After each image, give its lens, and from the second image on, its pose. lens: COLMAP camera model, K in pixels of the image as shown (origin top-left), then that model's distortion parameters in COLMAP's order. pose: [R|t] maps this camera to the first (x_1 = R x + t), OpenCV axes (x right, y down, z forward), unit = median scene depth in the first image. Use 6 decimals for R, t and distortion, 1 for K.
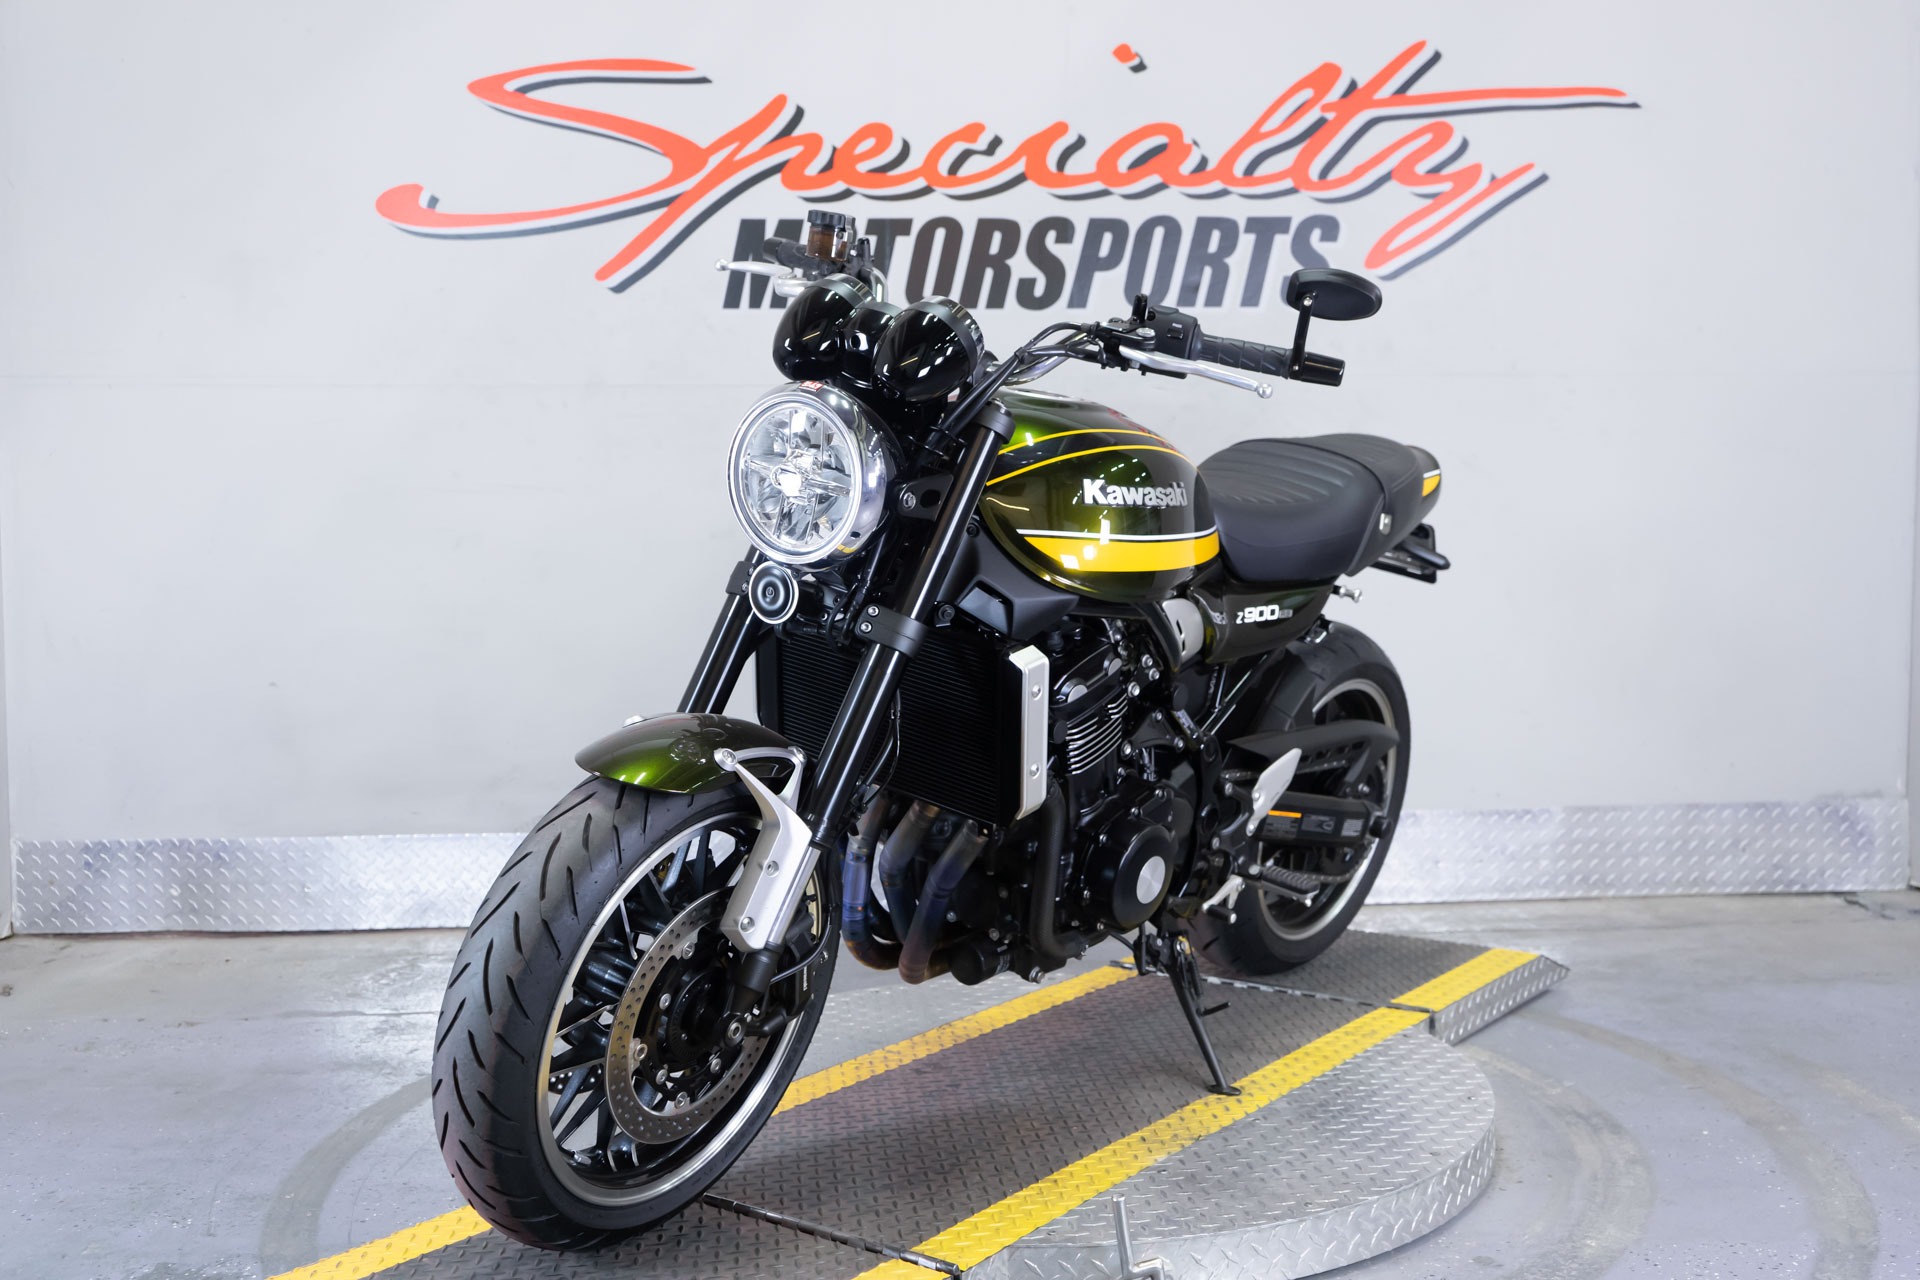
lens RADIAL K [[1976.0, 0, 960.0], [0, 1976.0, 640.0], [0, 0, 1]] dist [0.014477, 0.006041]
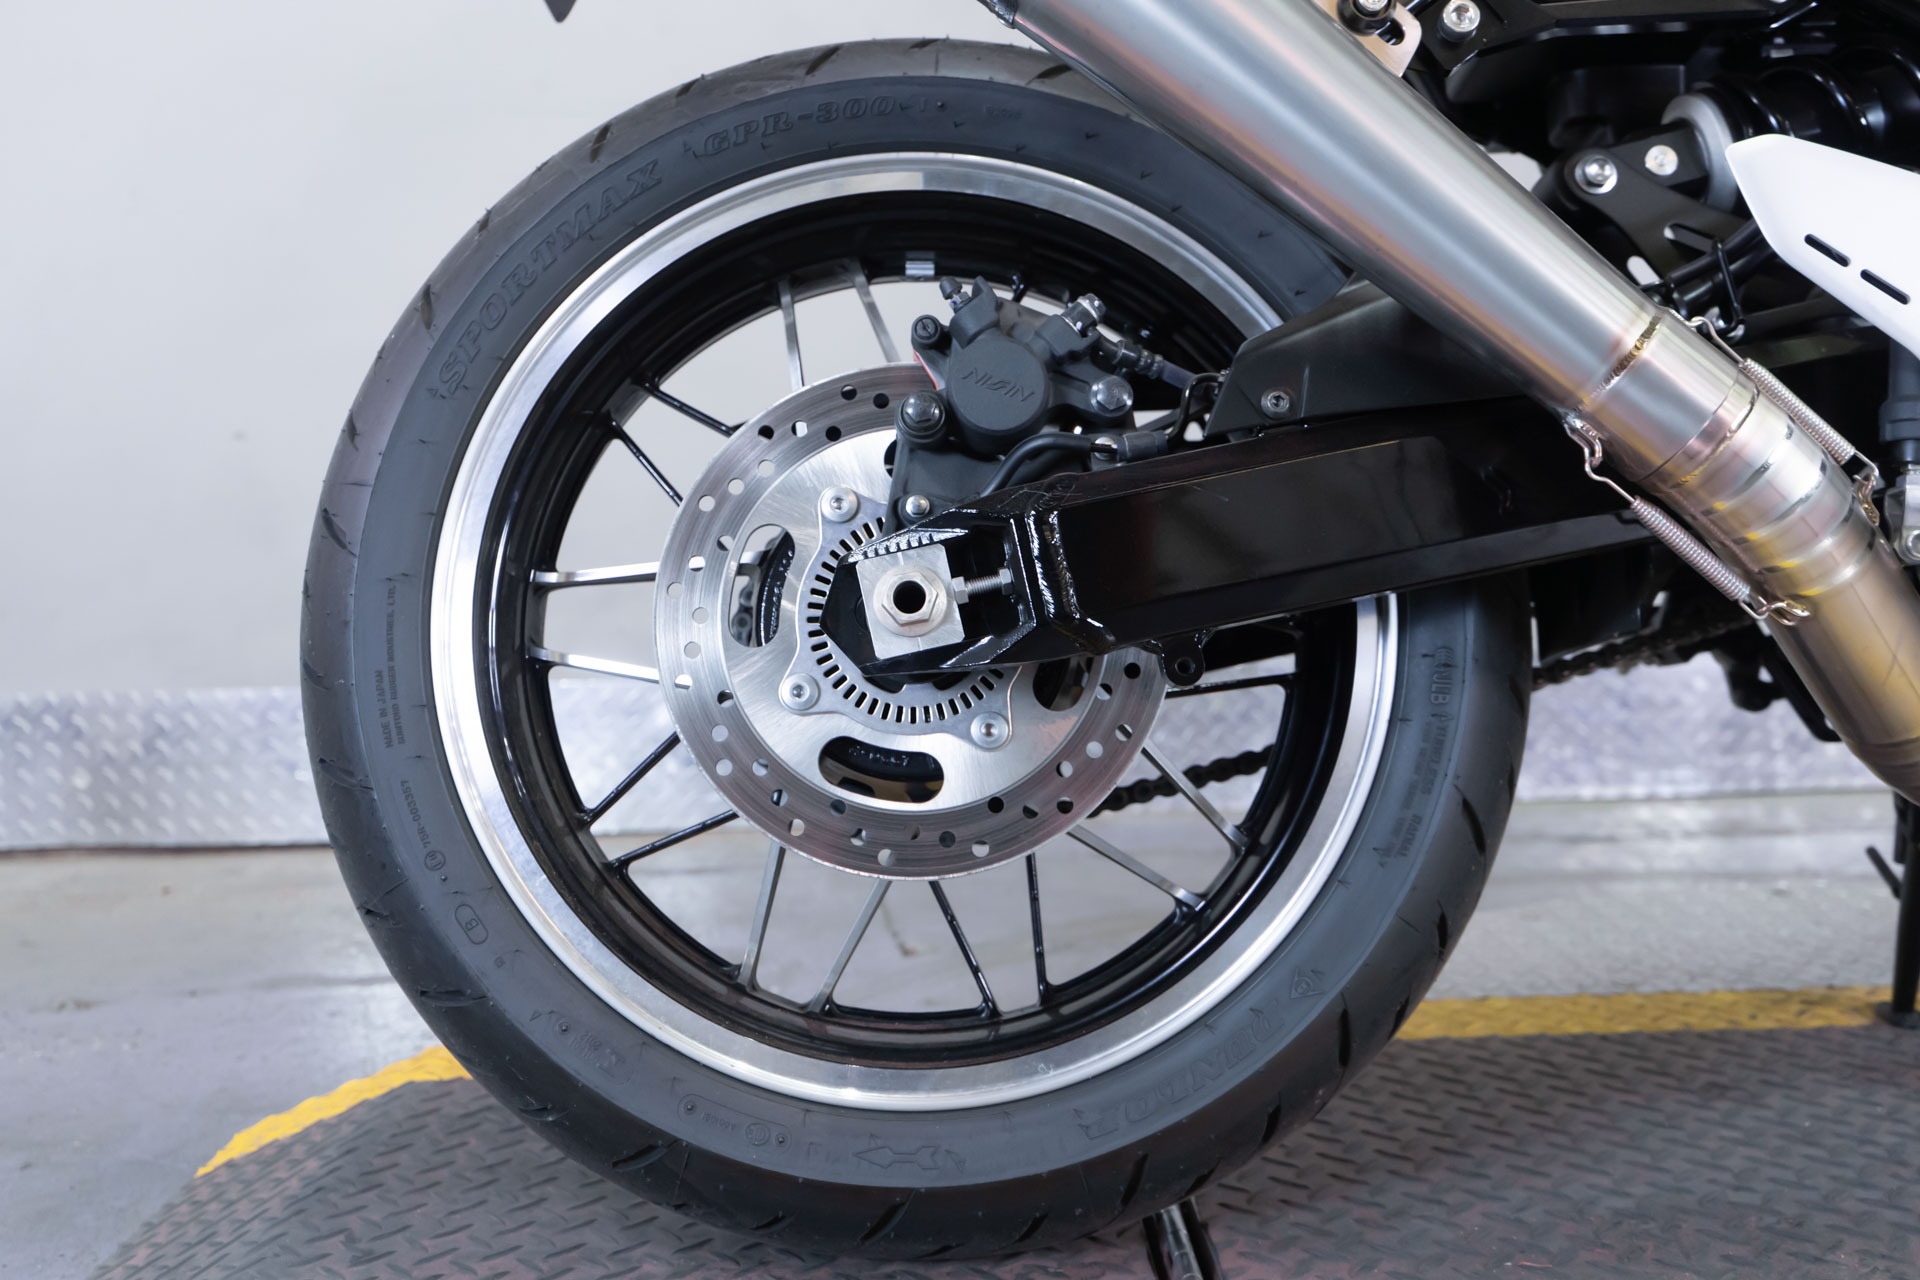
lens RADIAL K [[1881.7, 0, 960.0], [0, 1881.7, 640.0], [0, 0, 1]] dist [-0.003599, 0.023075]
pose [[0.999605, -0.004685, 0.027728, -0.144864], [0.004340, 0.999912, 0.012501, 0.078780], [-0.027784, -0.012375, 0.999537, 0.422457]]
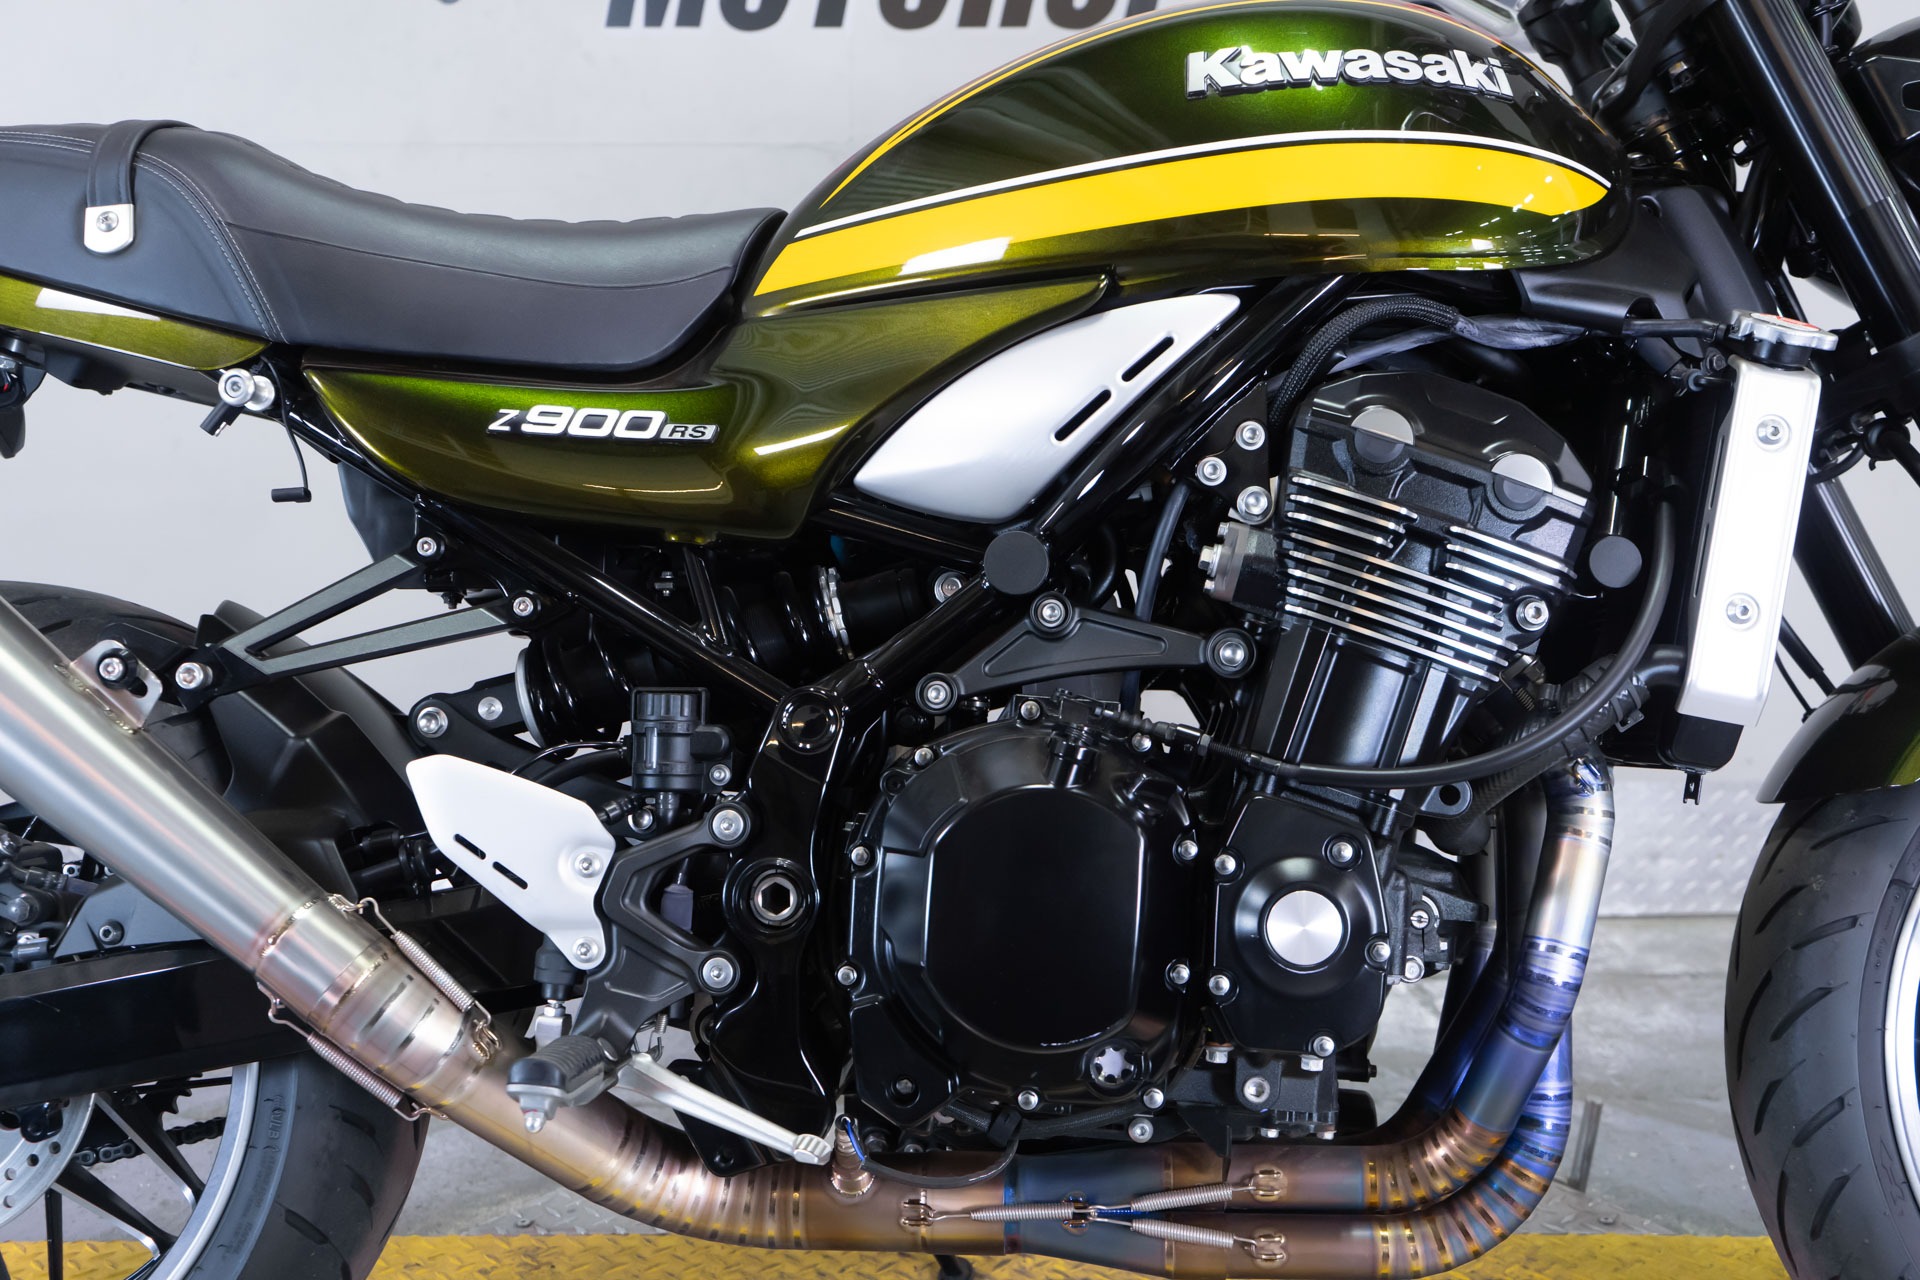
lens RADIAL K [[1881.7, 0, 960.0], [0, 1881.7, 640.0], [0, 0, 1]] dist [-0.003599, 0.023075]
pose [[0.999456, 0.008902, -0.031769, 0.021422], [-0.006907, 0.998030, 0.062356, -0.001768], [0.032261, -0.062103, 0.997548, 0.360418]]
